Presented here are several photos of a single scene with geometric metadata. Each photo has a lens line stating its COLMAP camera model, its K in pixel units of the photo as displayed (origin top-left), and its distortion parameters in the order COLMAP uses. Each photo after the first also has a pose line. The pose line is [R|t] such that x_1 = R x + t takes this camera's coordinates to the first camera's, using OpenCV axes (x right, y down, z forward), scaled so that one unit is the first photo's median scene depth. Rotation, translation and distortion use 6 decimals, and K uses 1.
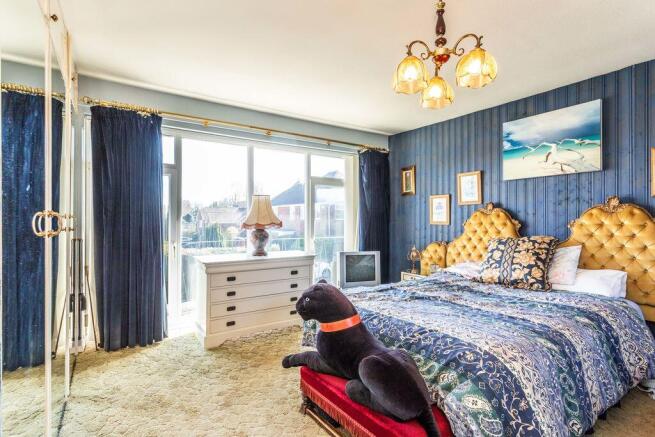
lens RADIAL K [[328.4, 0, 327.5], [0, 328.4, 218.5], [0, 0, 1]] dist [0.002079, 0.000321]
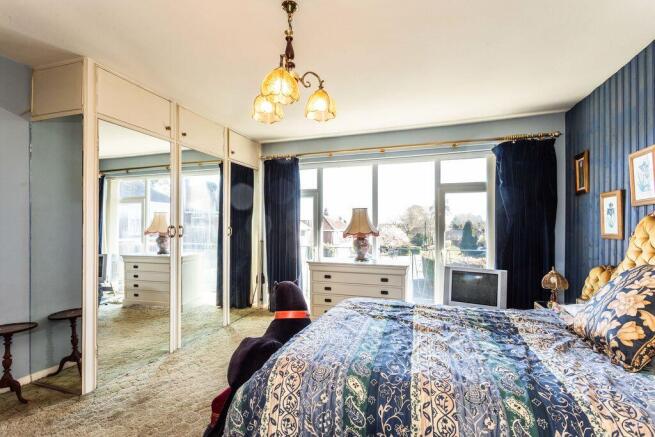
lens RADIAL K [[326.4, 0, 327.5], [0, 326.4, 218.5], [0, 0, 1]] dist [-0.001013, -0.000160]
pose [[0.586650, -0.021487, -0.809556, 0.640621], [-0.000664, 0.999635, -0.027013, -0.003557], [0.809841, 0.016384, 0.586421, 0.236565]]
